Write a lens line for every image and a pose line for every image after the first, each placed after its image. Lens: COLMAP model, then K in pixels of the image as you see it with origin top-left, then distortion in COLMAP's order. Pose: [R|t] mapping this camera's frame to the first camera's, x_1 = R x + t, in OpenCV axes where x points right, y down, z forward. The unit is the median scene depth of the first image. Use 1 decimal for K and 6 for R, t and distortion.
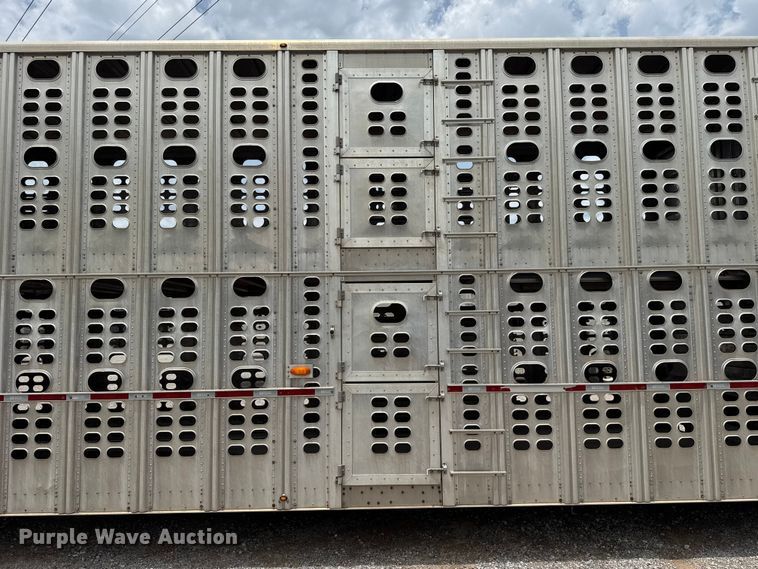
lens RADIAL K [[529.9, 0, 379.0], [0, 529.9, 284.5], [0, 0, 1]] dist [0.070305, -0.102894]
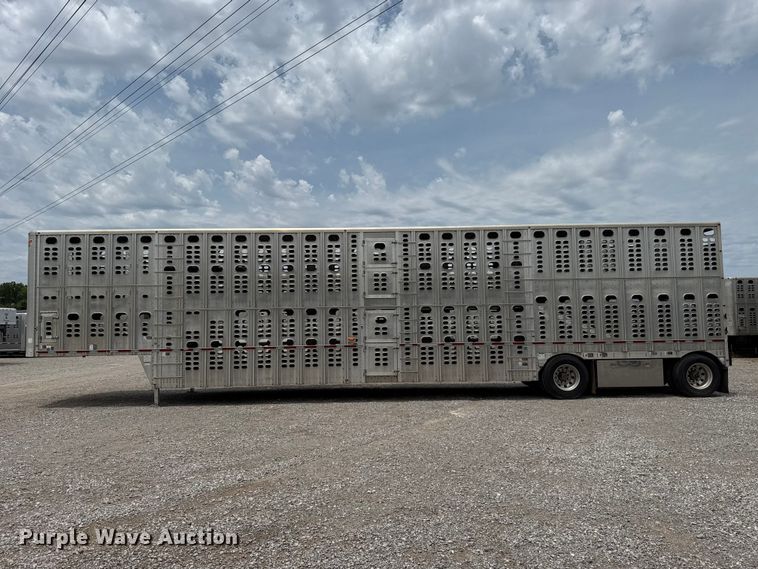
lens RADIAL K [[548.6, 0, 379.0], [0, 548.6, 284.5], [0, 0, 1]] dist [0.082156, -0.117392]
pose [[0.999945, -0.000586, 0.010485, -0.022738], [0.000470, 0.999938, 0.011126, -0.181337], [-0.010491, -0.011120, 0.999883, -2.088577]]
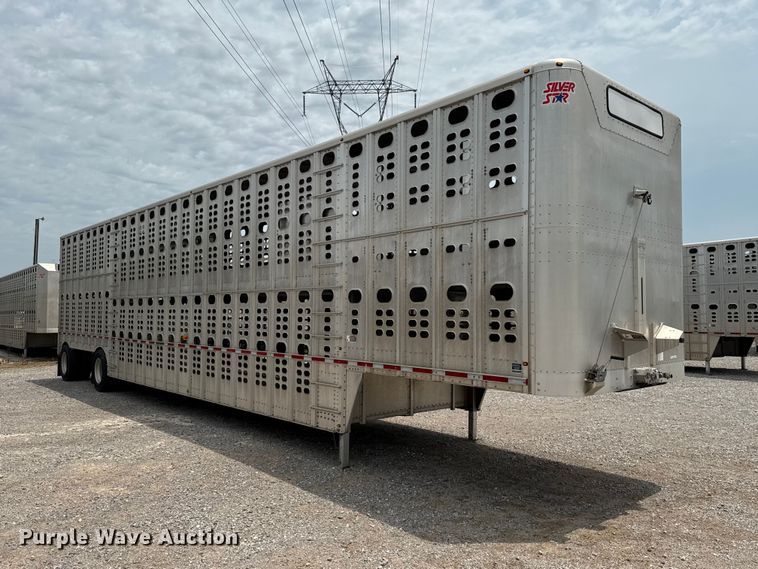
lens RADIAL K [[520.6, 0, 381.0], [0, 520.6, 302.9], [0, 0, 1]] dist [0.104252, -0.095628]
pose [[0.691530, 0.003510, -0.722339, 2.060884], [0.023924, 0.999328, 0.027760, -0.027654], [0.721951, -0.036478, 0.690982, 0.031450]]
